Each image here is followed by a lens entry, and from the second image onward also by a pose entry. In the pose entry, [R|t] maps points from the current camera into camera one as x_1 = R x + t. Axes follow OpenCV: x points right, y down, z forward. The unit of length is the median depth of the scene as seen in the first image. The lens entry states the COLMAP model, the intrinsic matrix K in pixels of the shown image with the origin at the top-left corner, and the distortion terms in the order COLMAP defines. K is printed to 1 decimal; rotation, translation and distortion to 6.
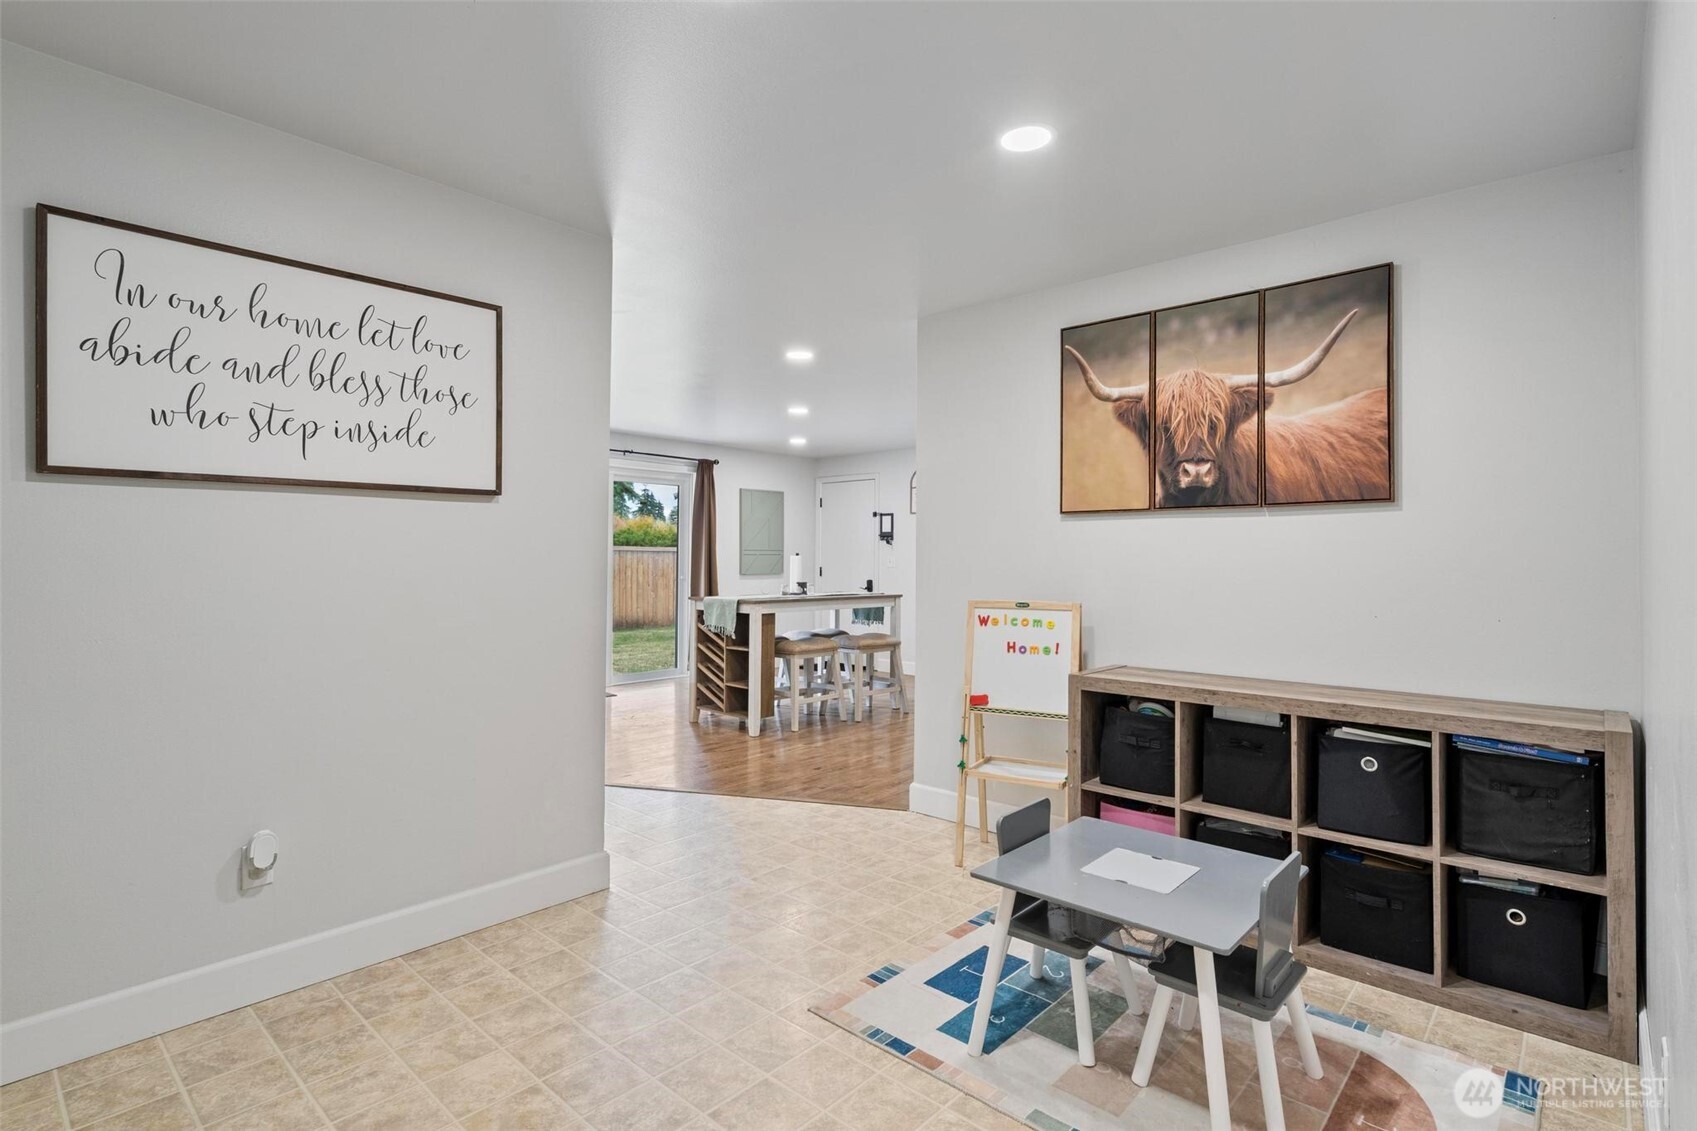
lens RADIAL K [[820.3, 0, 848.5], [0, 820.3, 565.5], [0, 0, 1]] dist [-0.004351, -0.000441]
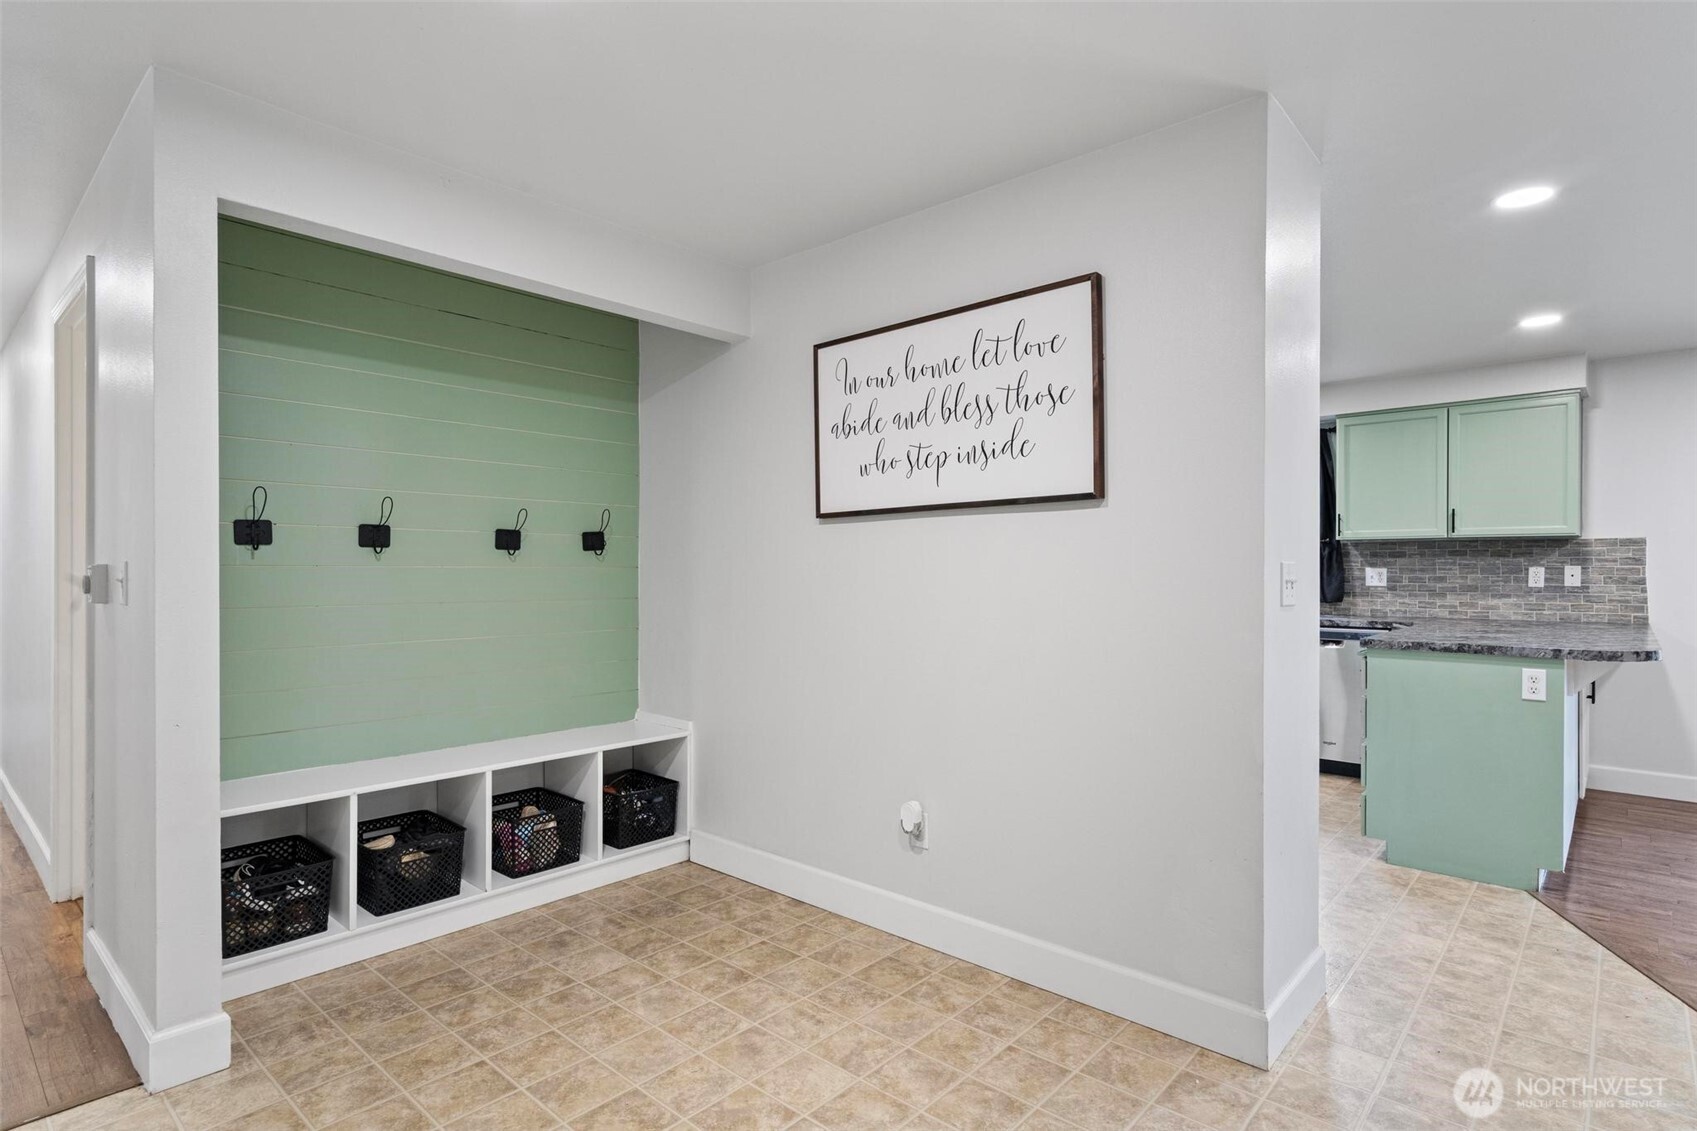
lens RADIAL K [[875.3, 0, 848.5], [0, 875.3, 565.5], [0, 0, 1]] dist [-0.000446, 0.000314]
pose [[-0.003460, -0.004267, -0.999985, 0.550319], [-0.000668, 0.999991, -0.004264, -0.014566], [0.999994, 0.000653, -0.003463, 0.877112]]
